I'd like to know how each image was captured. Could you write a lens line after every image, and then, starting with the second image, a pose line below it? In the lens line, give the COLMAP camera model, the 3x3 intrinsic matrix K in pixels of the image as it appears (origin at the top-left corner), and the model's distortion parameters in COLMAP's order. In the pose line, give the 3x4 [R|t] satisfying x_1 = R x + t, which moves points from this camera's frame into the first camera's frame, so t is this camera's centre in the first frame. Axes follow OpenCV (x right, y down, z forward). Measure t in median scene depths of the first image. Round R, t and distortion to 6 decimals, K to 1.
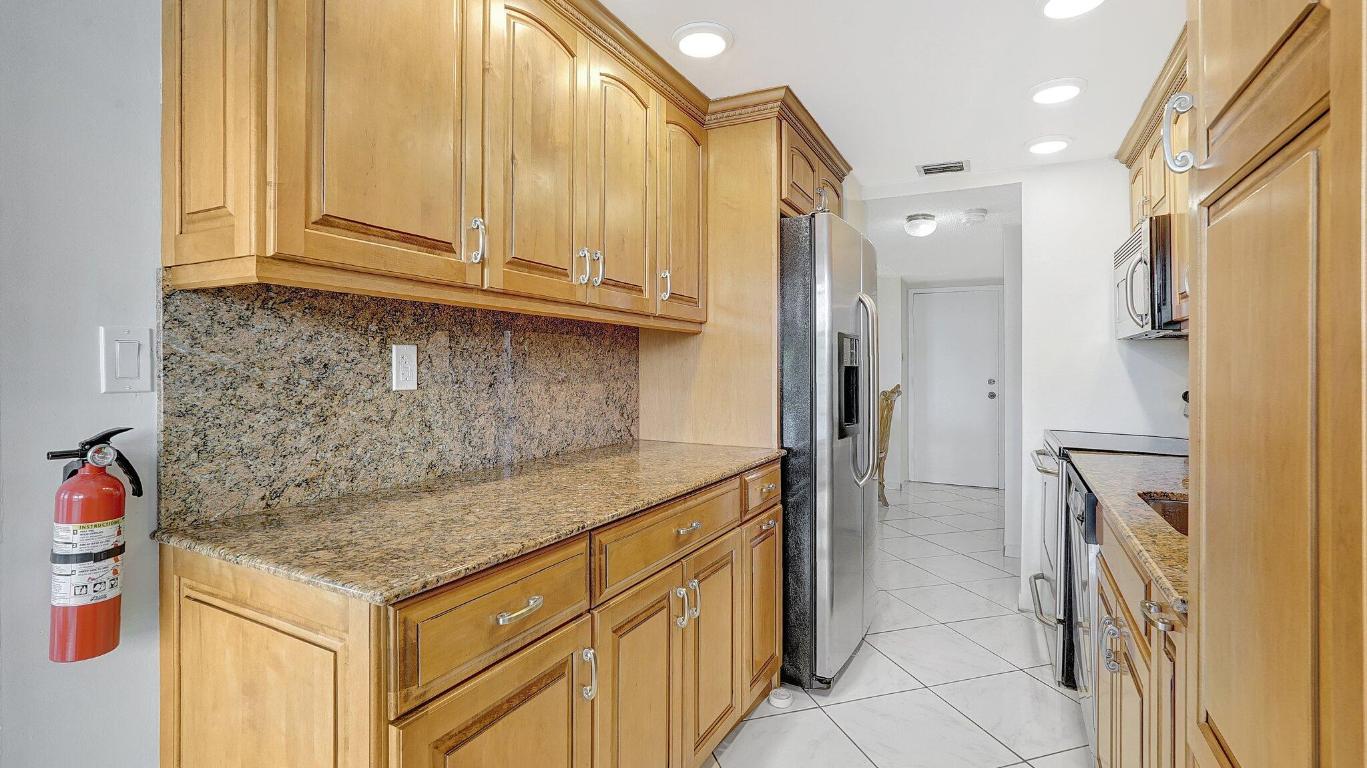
lens RADIAL K [[618.9, 0, 680.8], [0, 618.9, 364.2], [0, 0, 1]] dist [-0.009609, 0.000644]
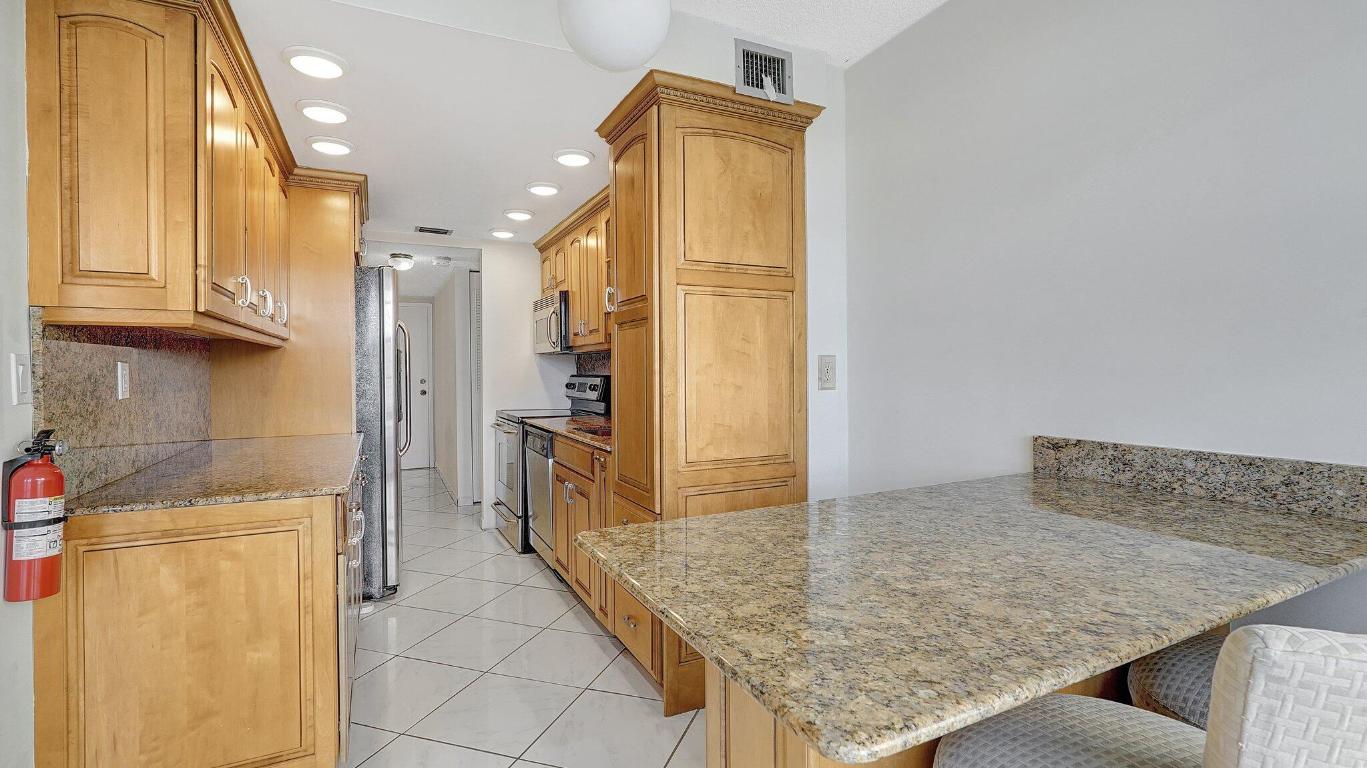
lens RADIAL K [[612.4, 0, 674.7], [0, 612.4, 377.9], [0, 0, 1]] dist [-0.007559, 0.000007]
pose [[0.600016, -0.022898, 0.799660, -0.618625], [0.005753, 0.999688, 0.024308, -0.017707], [-0.799967, -0.009985, 0.599961, -0.477637]]
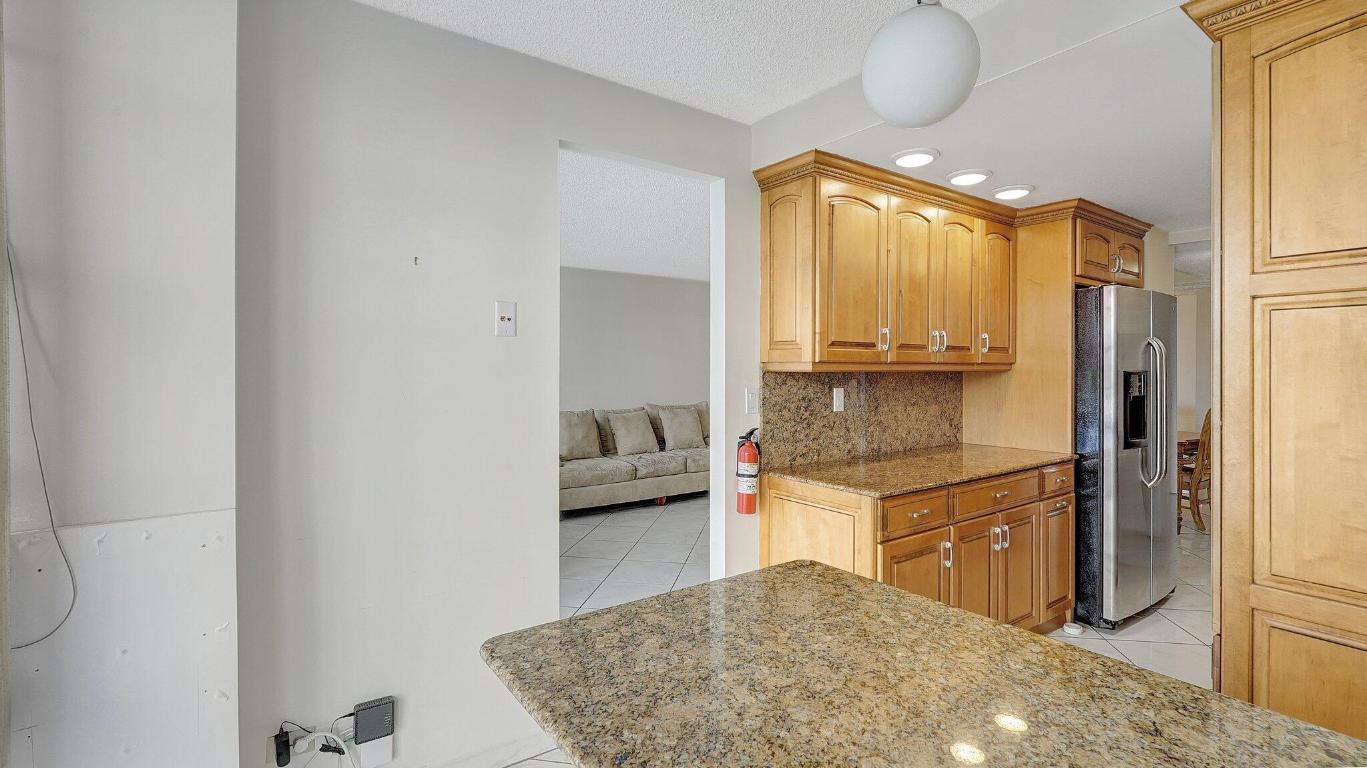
lens RADIAL K [[607.3, 0, 694.3], [0, 607.3, 380.0], [0, 0, 1]] dist [-0.013036, 0.004777]
pose [[0.899646, 0.001916, -0.436616, -0.019842], [0.007807, 0.999760, 0.020473, -0.080798], [0.436550, -0.021828, 0.899415, -0.742984]]
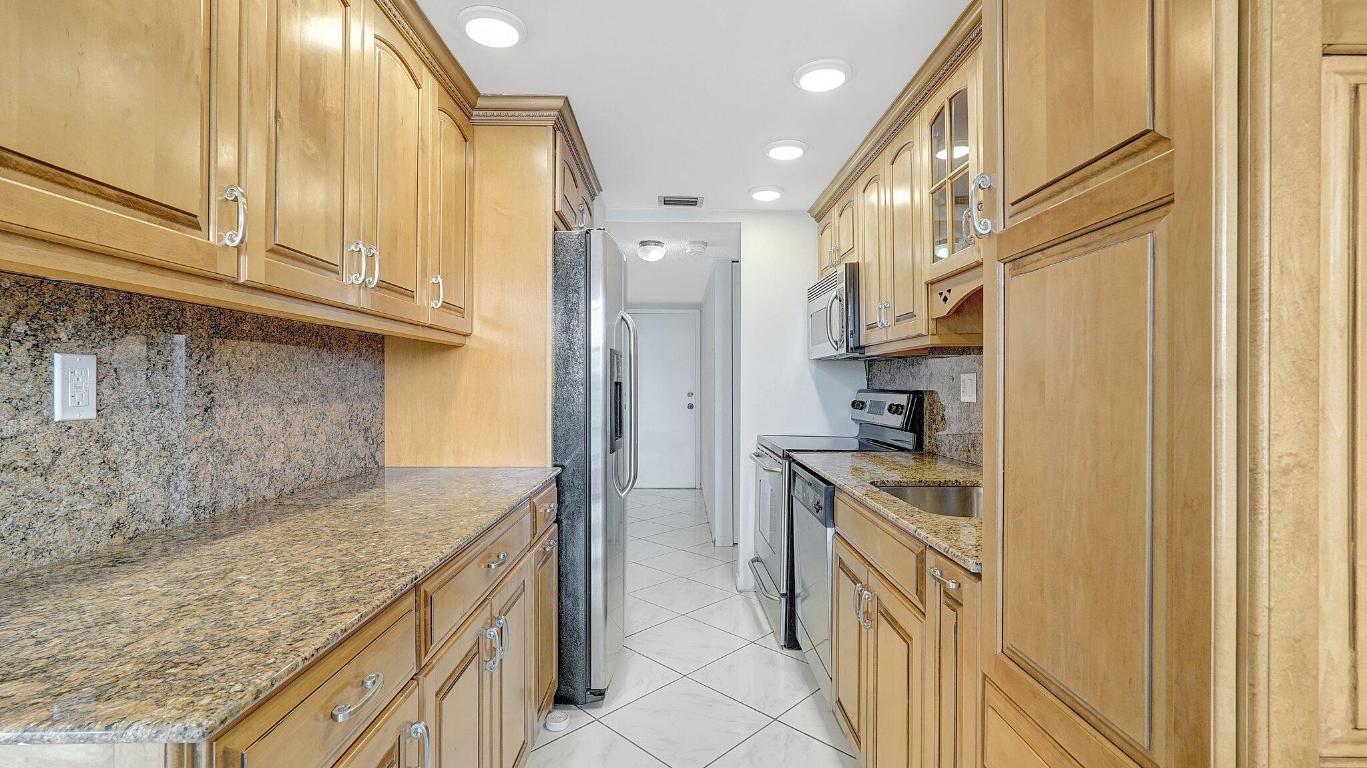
lens RADIAL K [[609.4, 0, 685.5], [0, 609.4, 379.7], [0, 0, 1]] dist [-0.008593, 0.006746]
pose [[0.879341, -0.001321, 0.476190, -0.141074], [0.000327, 0.999998, 0.002169, -0.003170], [-0.476192, -0.001751, 0.879340, 0.066725]]
